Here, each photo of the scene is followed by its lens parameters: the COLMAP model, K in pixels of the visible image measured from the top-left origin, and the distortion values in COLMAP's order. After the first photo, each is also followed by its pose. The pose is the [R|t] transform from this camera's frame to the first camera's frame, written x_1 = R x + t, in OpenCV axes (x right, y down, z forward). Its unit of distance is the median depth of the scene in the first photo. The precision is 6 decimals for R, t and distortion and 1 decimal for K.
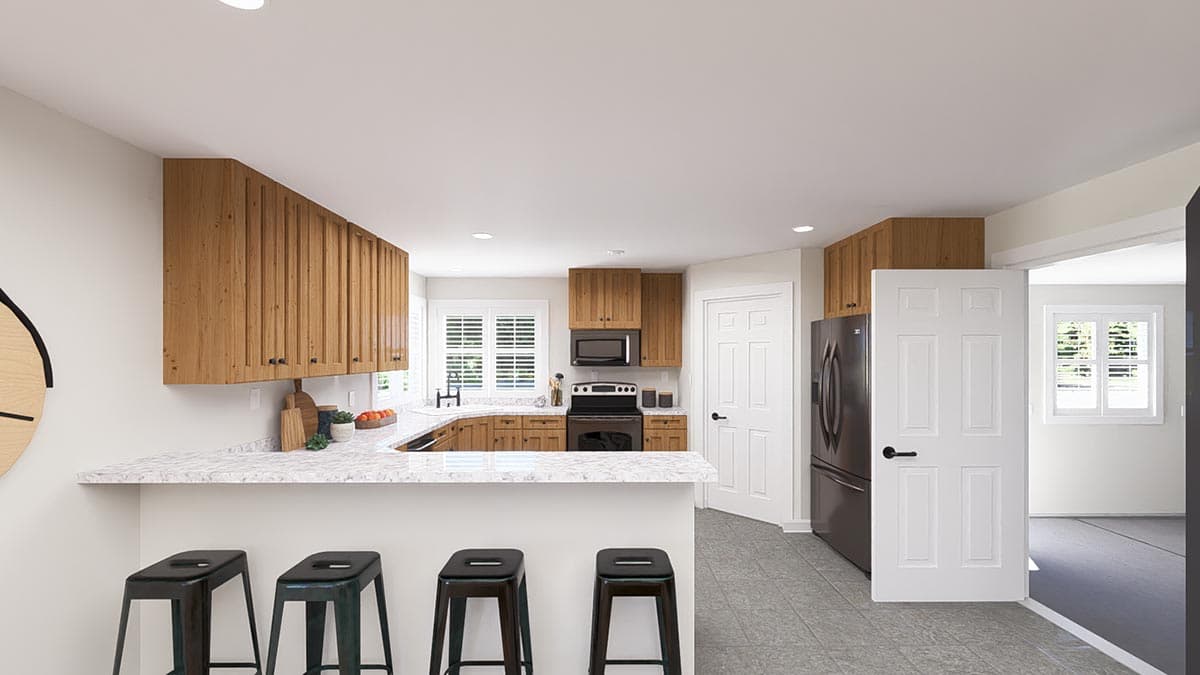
lens RADIAL K [[505.3, 0, 597.8], [0, 505.3, 353.5], [0, 0, 1]] dist [0.001665, 0.000162]
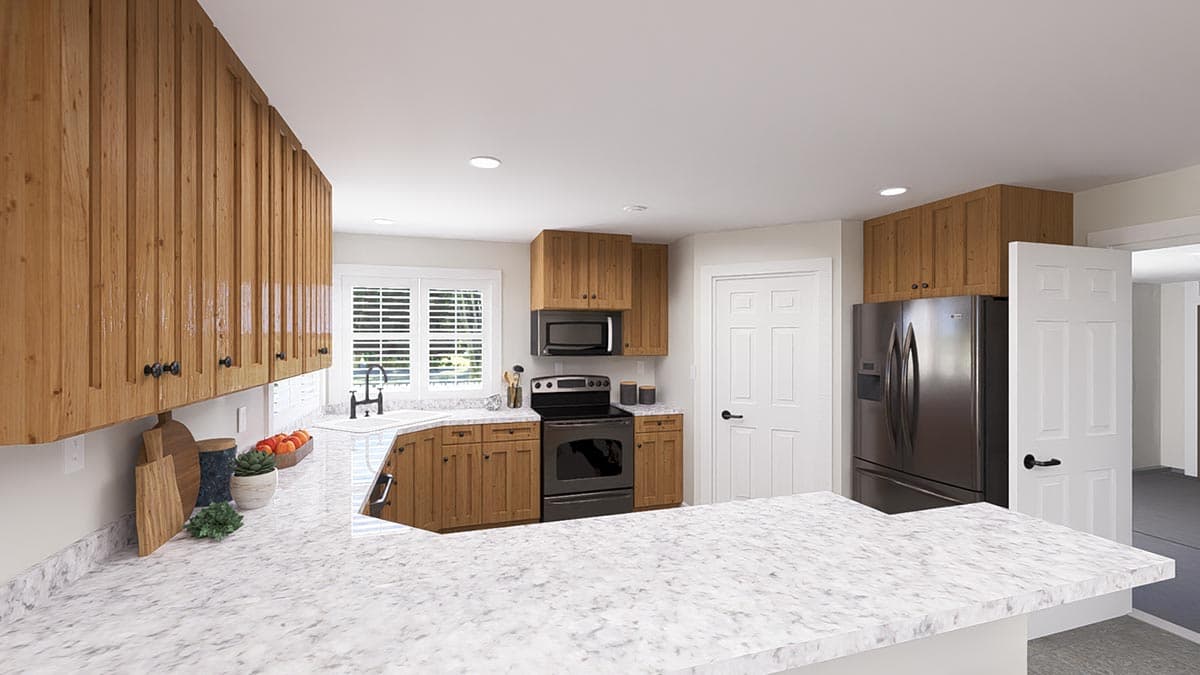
lens RADIAL K [[504.9, 0, 600.0], [0, 504.9, 337.5], [0, 0, 1]] dist [-0.000049, 0.000025]
pose [[0.954960, -0.000453, 0.296734, -0.203910], [-0.000415, 0.999996, 0.002862, -0.006482], [-0.296734, -0.002856, 0.954956, 0.241927]]
